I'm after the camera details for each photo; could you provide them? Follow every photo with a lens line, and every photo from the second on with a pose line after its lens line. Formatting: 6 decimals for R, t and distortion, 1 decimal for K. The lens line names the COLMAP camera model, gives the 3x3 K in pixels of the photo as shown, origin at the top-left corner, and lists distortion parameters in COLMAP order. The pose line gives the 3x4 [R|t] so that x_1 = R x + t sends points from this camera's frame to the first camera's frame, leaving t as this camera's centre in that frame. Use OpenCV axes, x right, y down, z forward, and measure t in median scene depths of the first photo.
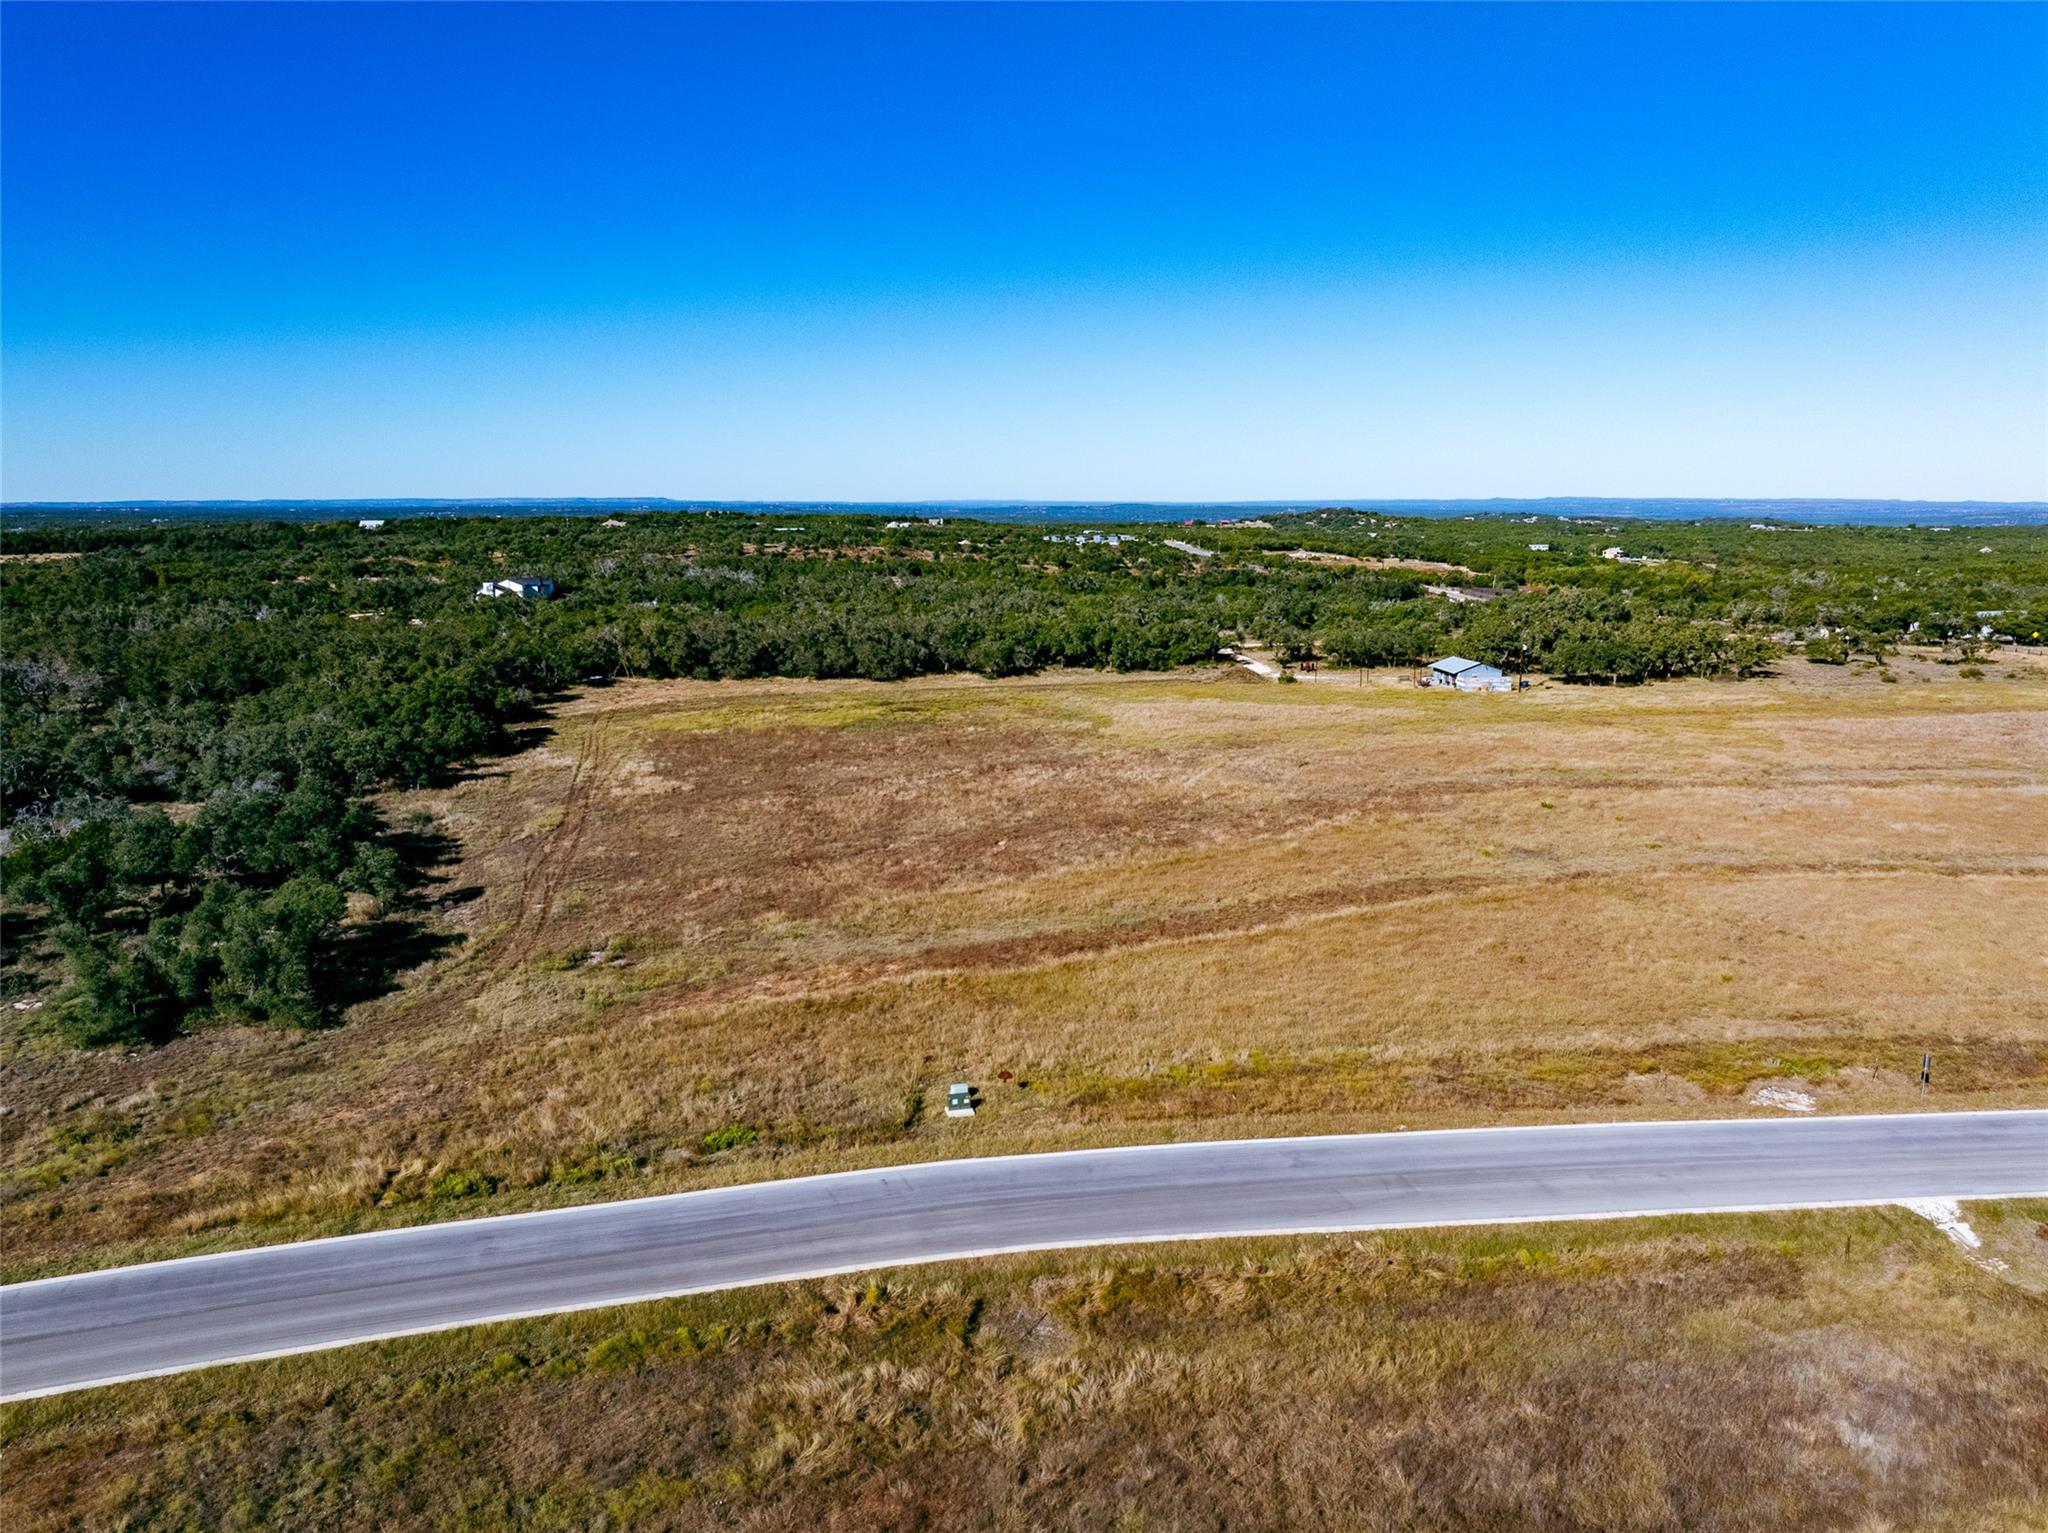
lens RADIAL K [[1443.9, 0, 1026.0], [0, 1443.9, 770.7], [0, 0, 1]] dist [-0.047174, 0.015286]
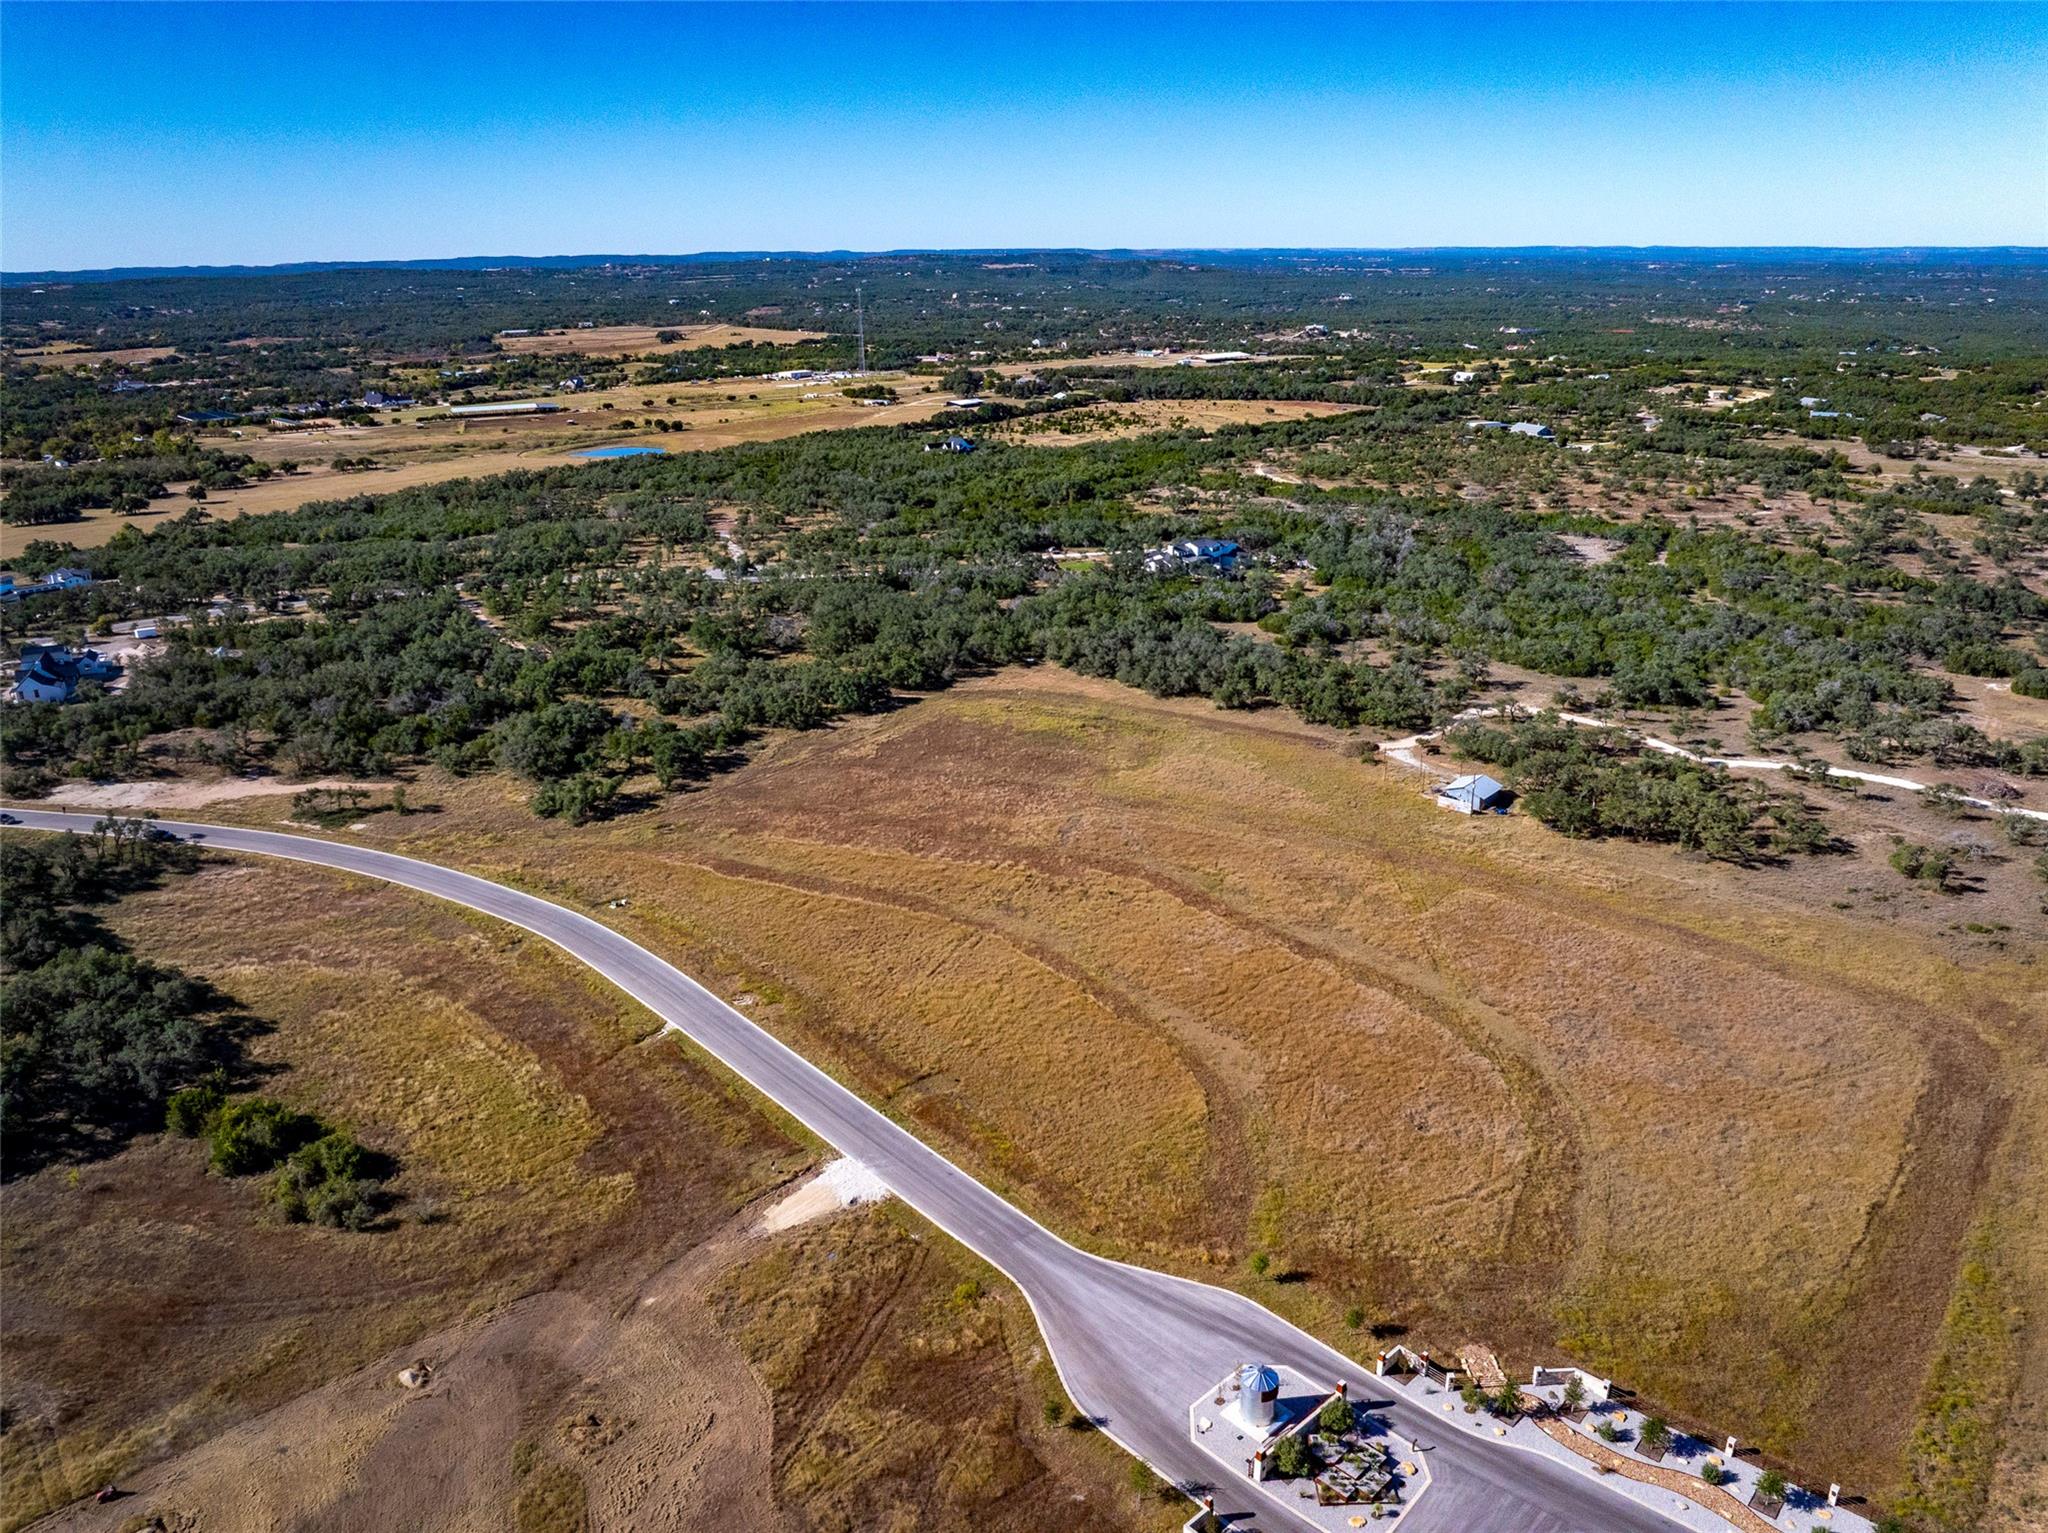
lens RADIAL K [[1443.9, 0, 1030.6], [0, 1443.9, 757.1], [0, 0, 1]] dist [-0.047174, 0.015286]
pose [[0.637262, 0.254075, -0.727560, 2.246886], [-0.134980, 0.966294, 0.219218, -0.744447], [0.758735, -0.041493, 0.650077, -0.336438]]
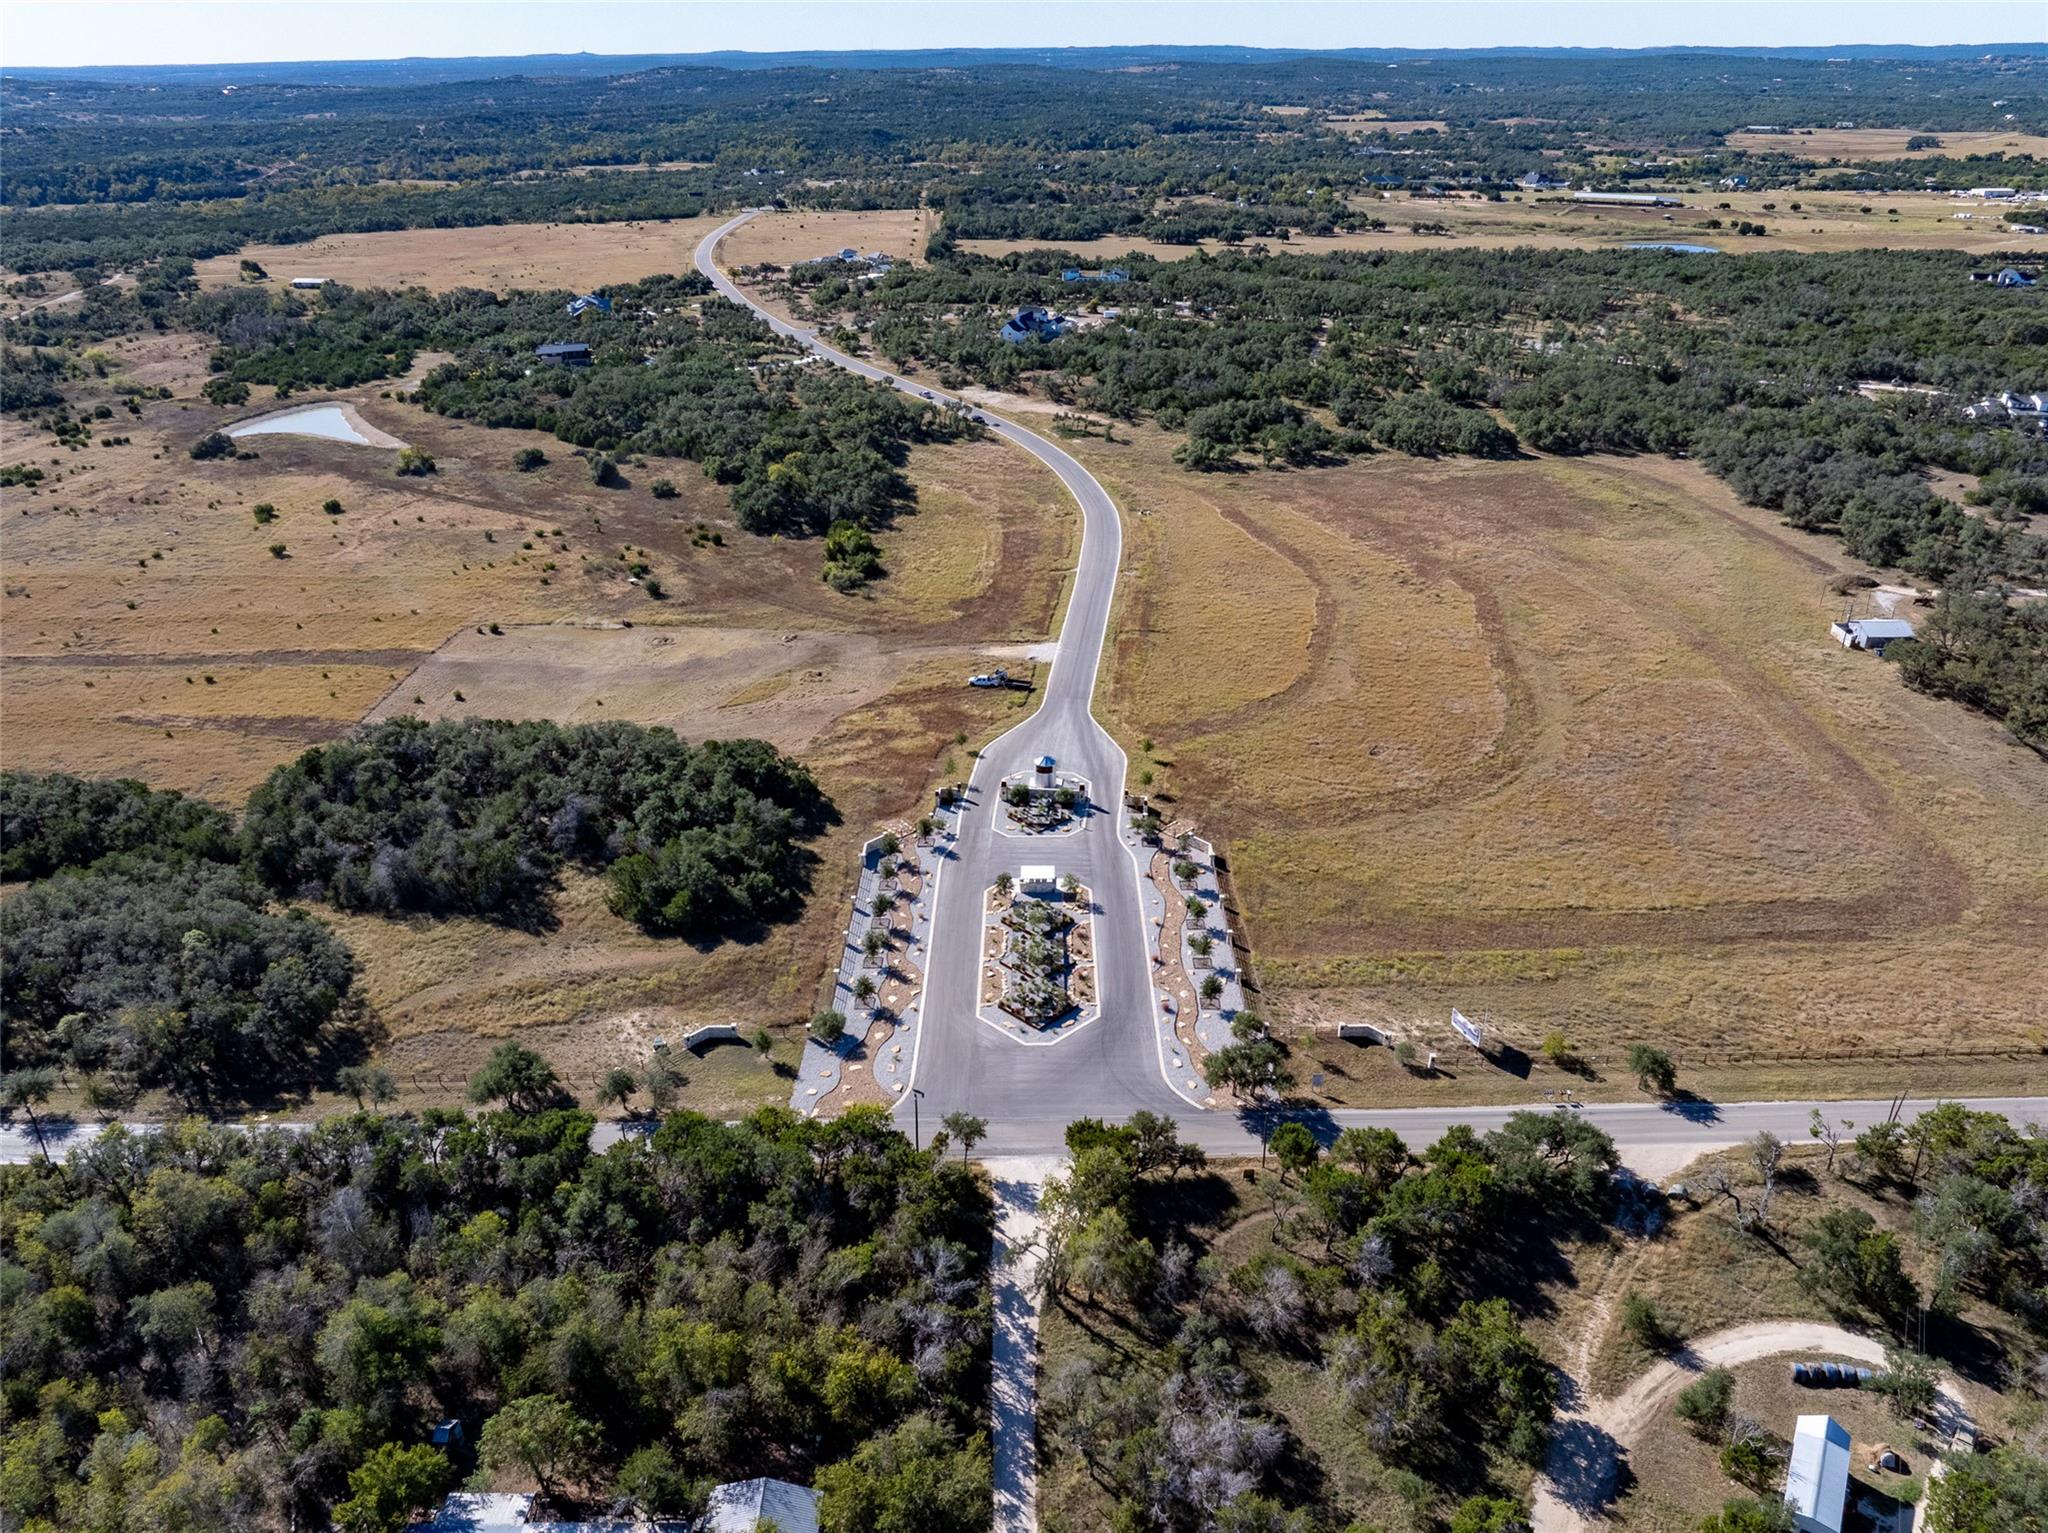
lens RADIAL K [[1443.9, 0, 1032.6], [0, 1443.9, 771.7], [0, 0, 1]] dist [-0.047174, 0.015286]
pose [[-0.148248, 0.453120, -0.879036, 3.580053], [-0.176913, 0.862369, 0.474365, -0.960613], [0.972998, 0.225837, -0.047681, 0.818503]]
